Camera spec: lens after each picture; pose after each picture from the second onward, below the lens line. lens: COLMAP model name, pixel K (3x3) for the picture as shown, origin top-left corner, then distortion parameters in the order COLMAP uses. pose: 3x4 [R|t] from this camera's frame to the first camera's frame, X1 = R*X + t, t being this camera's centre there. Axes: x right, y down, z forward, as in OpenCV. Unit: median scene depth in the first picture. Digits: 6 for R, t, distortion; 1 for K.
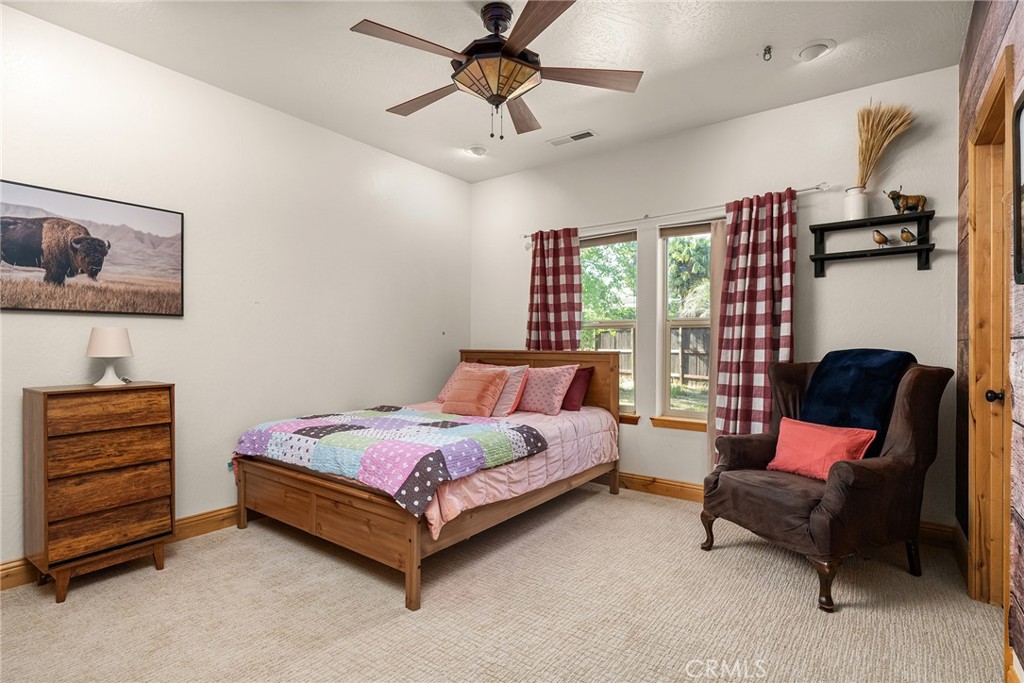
lens RADIAL K [[508.2, 0, 512.0], [0, 508.2, 341.5], [0, 0, 1]] dist [0.000381, 0.000181]
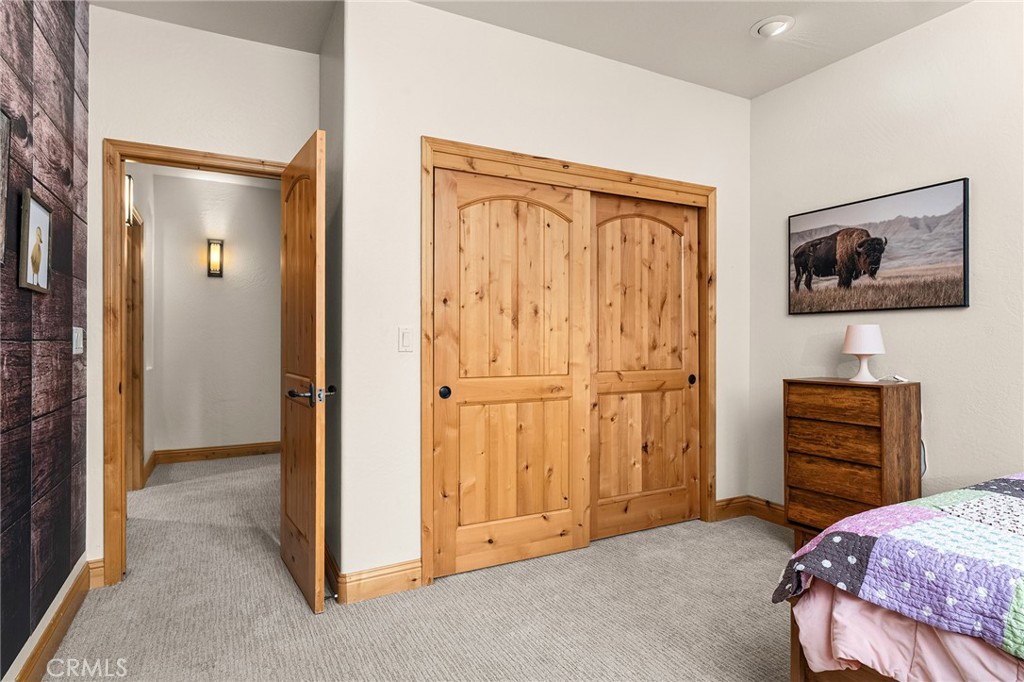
lens RADIAL K [[545.3, 0, 512.0], [0, 545.3, 341.0], [0, 0, 1]] dist [0.000249, -0.000439]
pose [[-0.423099, -0.000631, -0.906083, 0.491072], [0.002005, 0.999997, -0.001633, 0.005004], [0.906081, -0.002507, -0.423096, 0.813720]]
